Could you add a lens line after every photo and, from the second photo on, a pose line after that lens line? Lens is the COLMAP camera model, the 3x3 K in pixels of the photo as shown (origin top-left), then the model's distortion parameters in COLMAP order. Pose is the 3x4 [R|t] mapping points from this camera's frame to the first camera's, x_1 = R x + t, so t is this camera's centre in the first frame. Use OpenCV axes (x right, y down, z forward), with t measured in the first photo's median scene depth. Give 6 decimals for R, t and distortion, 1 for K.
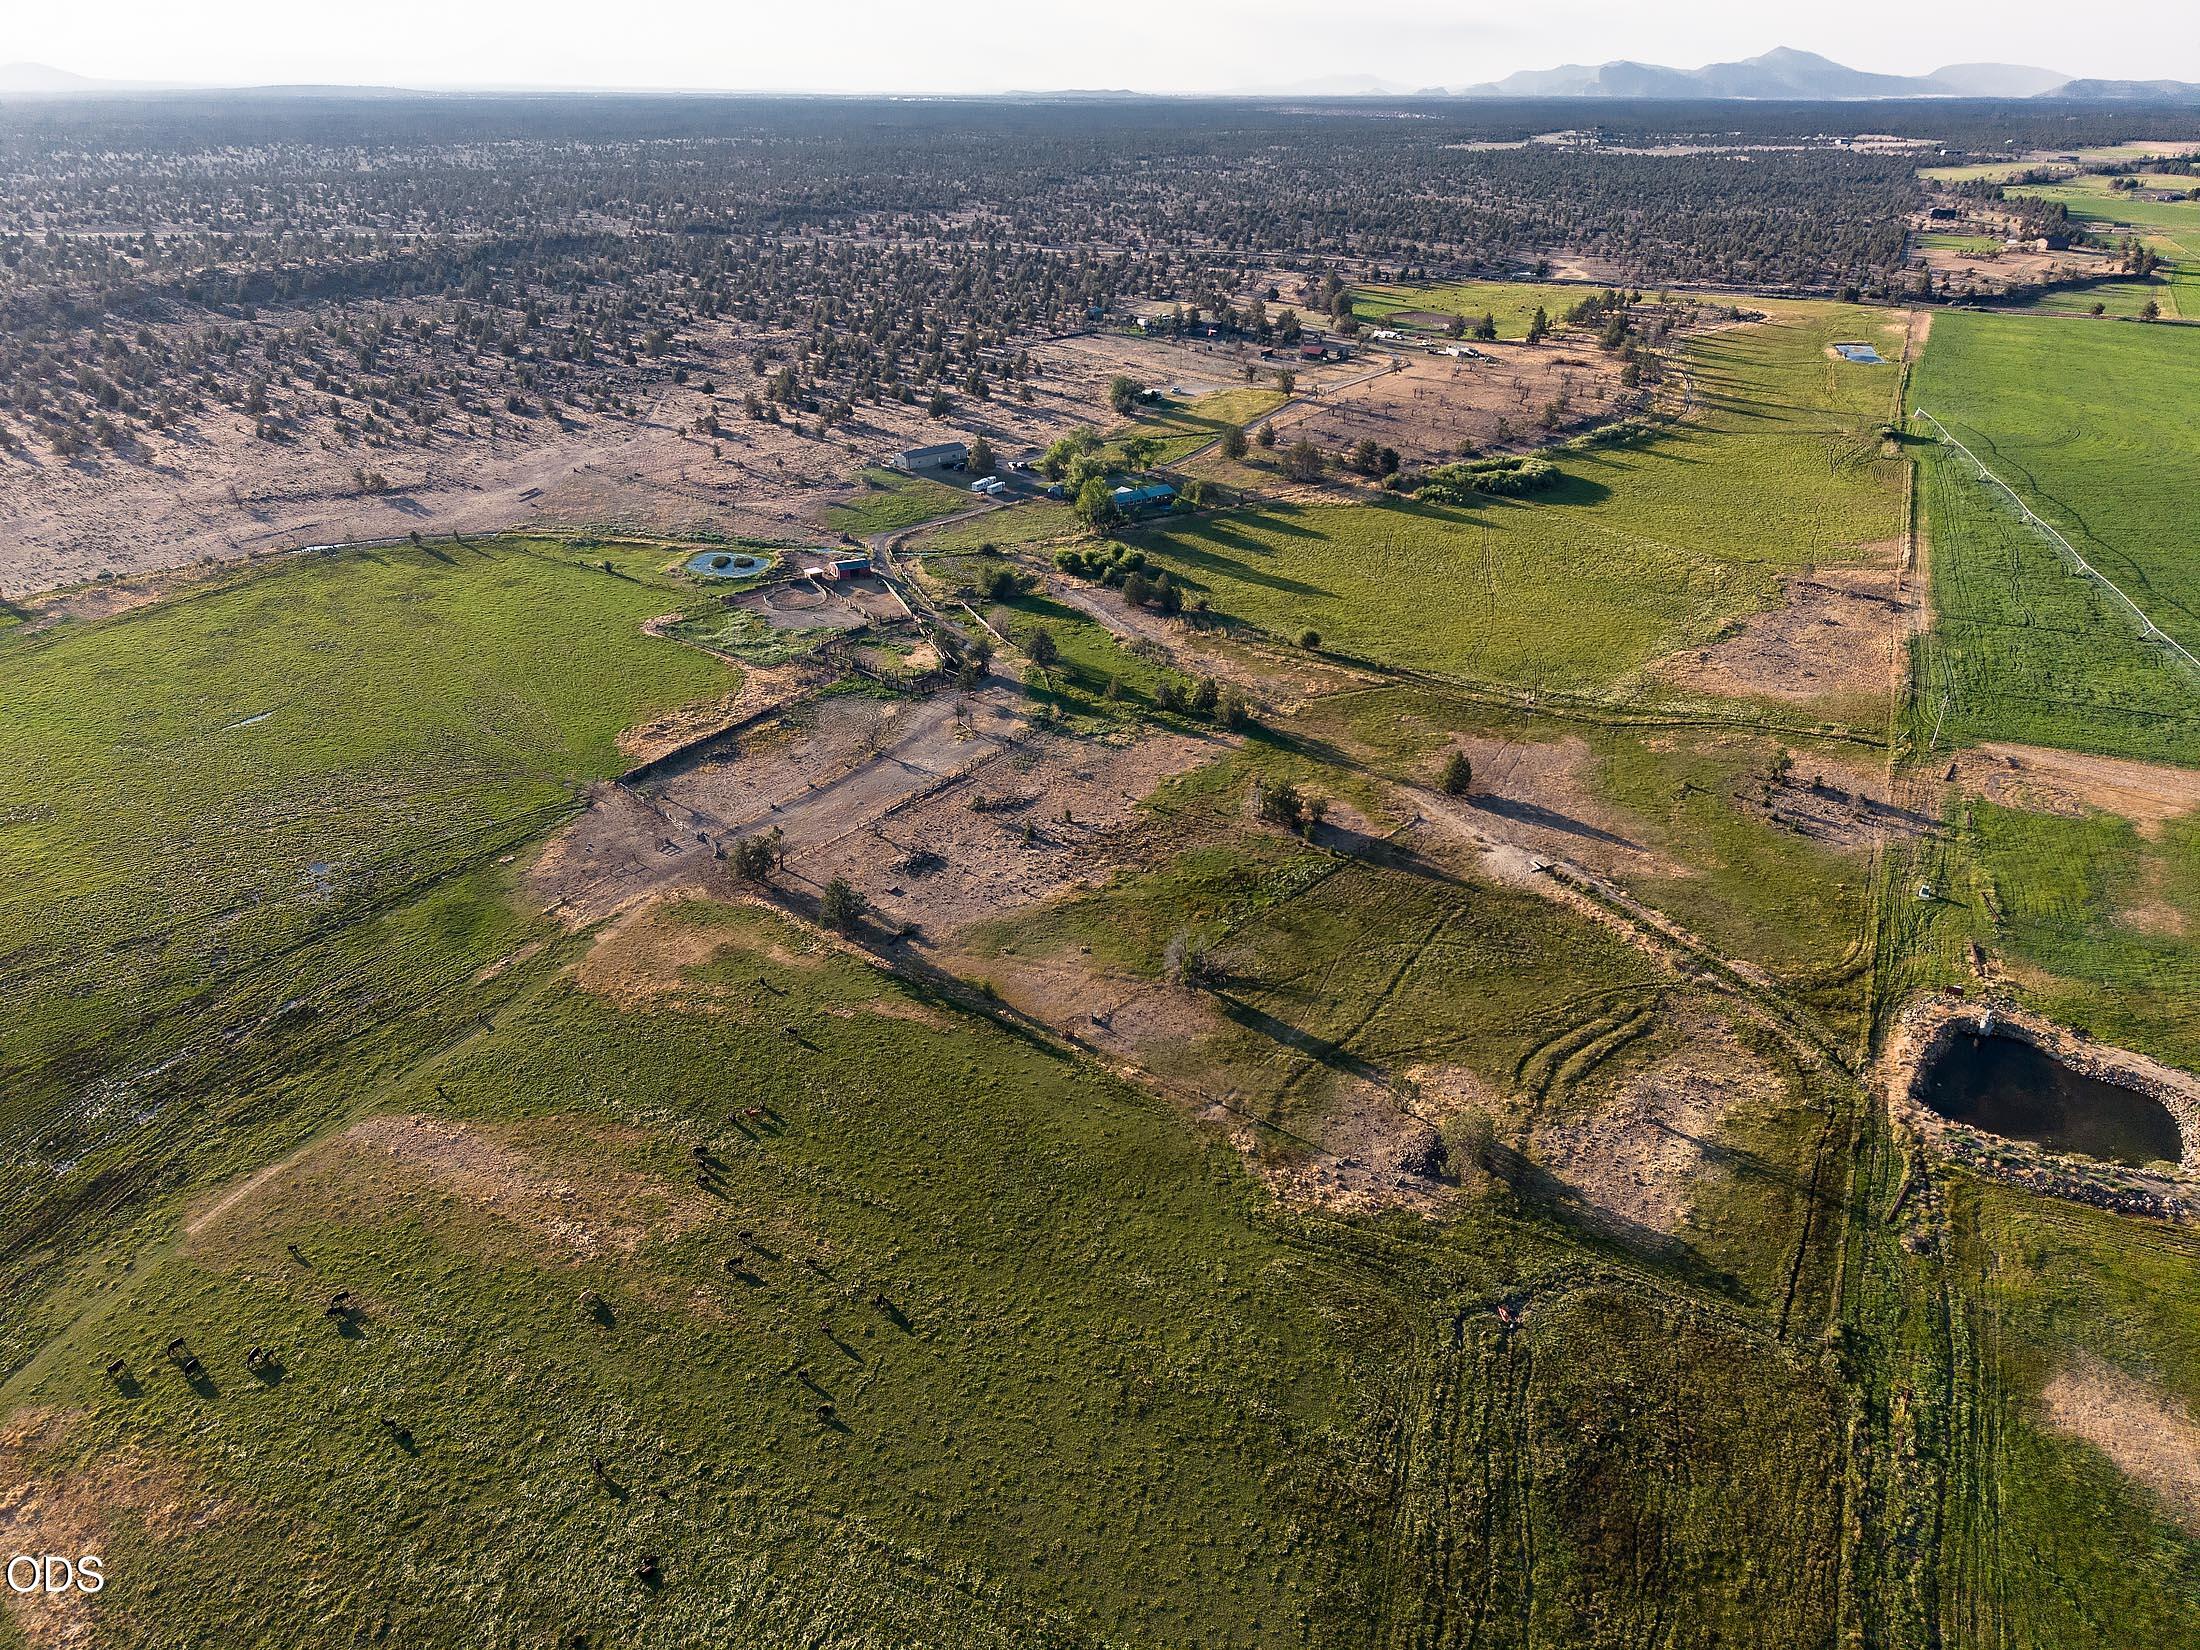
lens RADIAL K [[1504.4, 0, 1100.0], [0, 1504.4, 825.0], [0, 0, 1]] dist [0.017214, -0.007531]
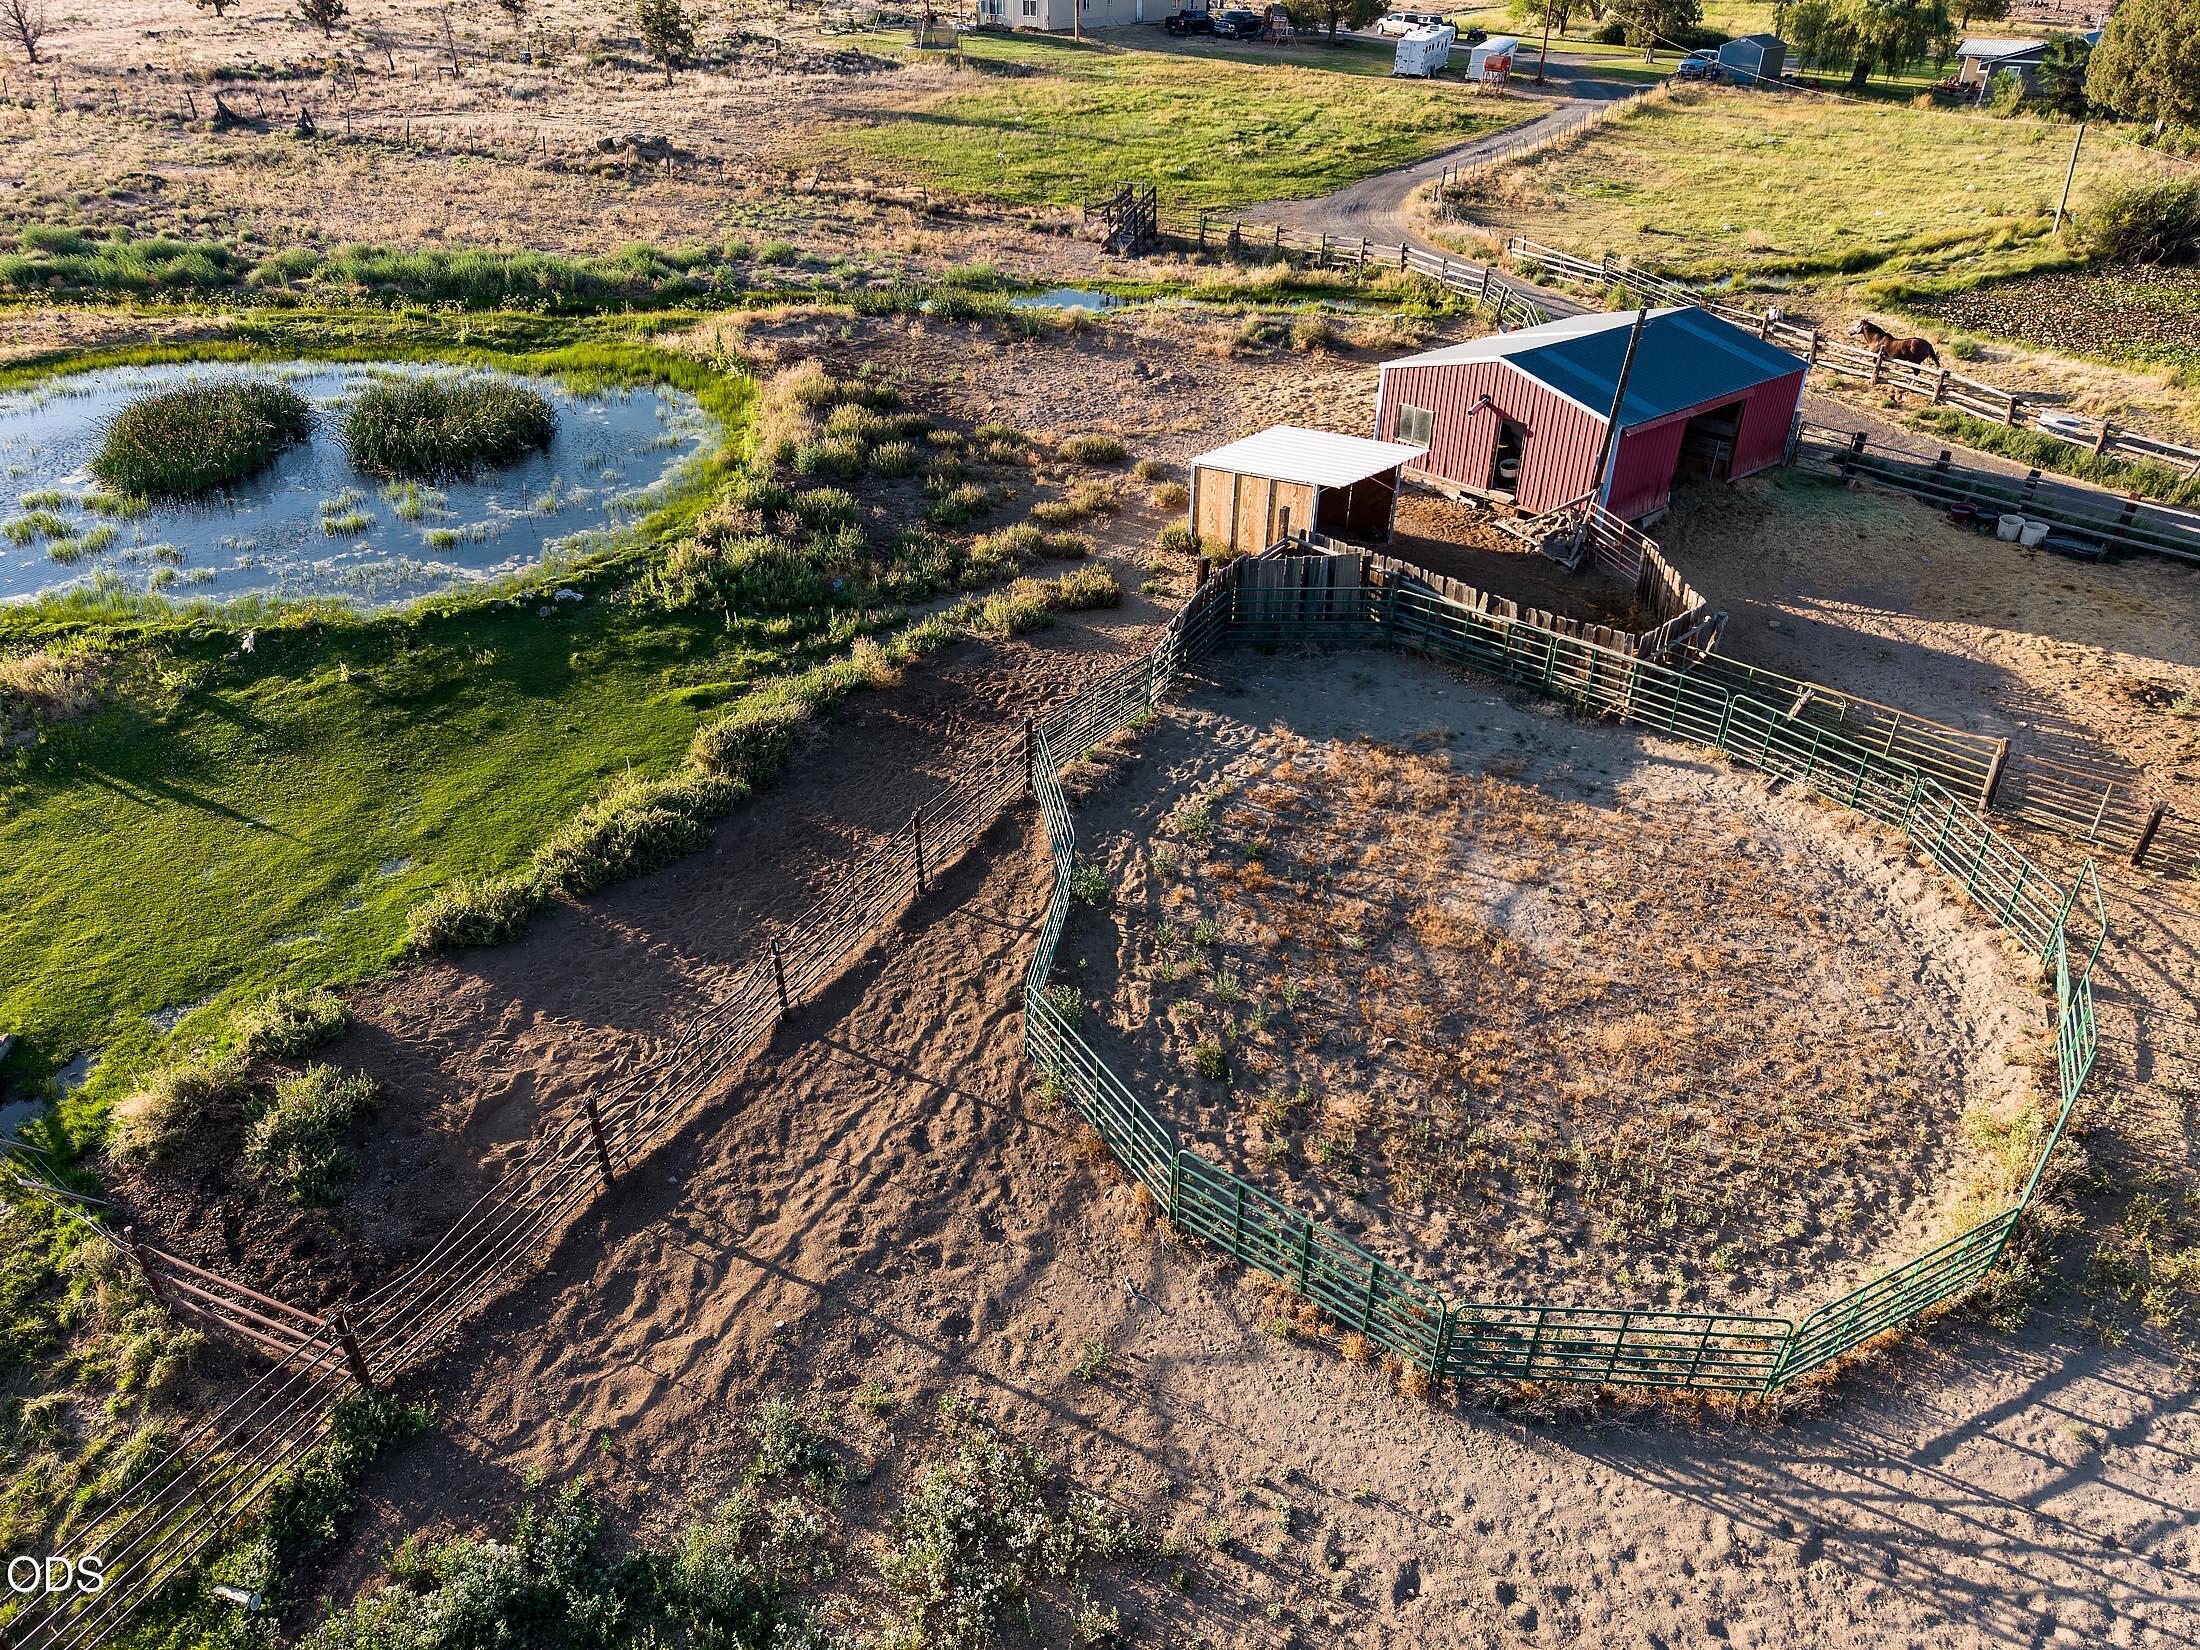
lens RADIAL K [[1518.3, 0, 1100.0], [0, 1518.3, 825.0], [0, 0, 1]] dist [-0.002102, 0.001319]
pose [[0.975916, -0.113558, 0.186257, -0.154796], [0.098505, 0.991220, 0.088204, -0.109520], [-0.194638, -0.067732, 0.978534, 0.638492]]
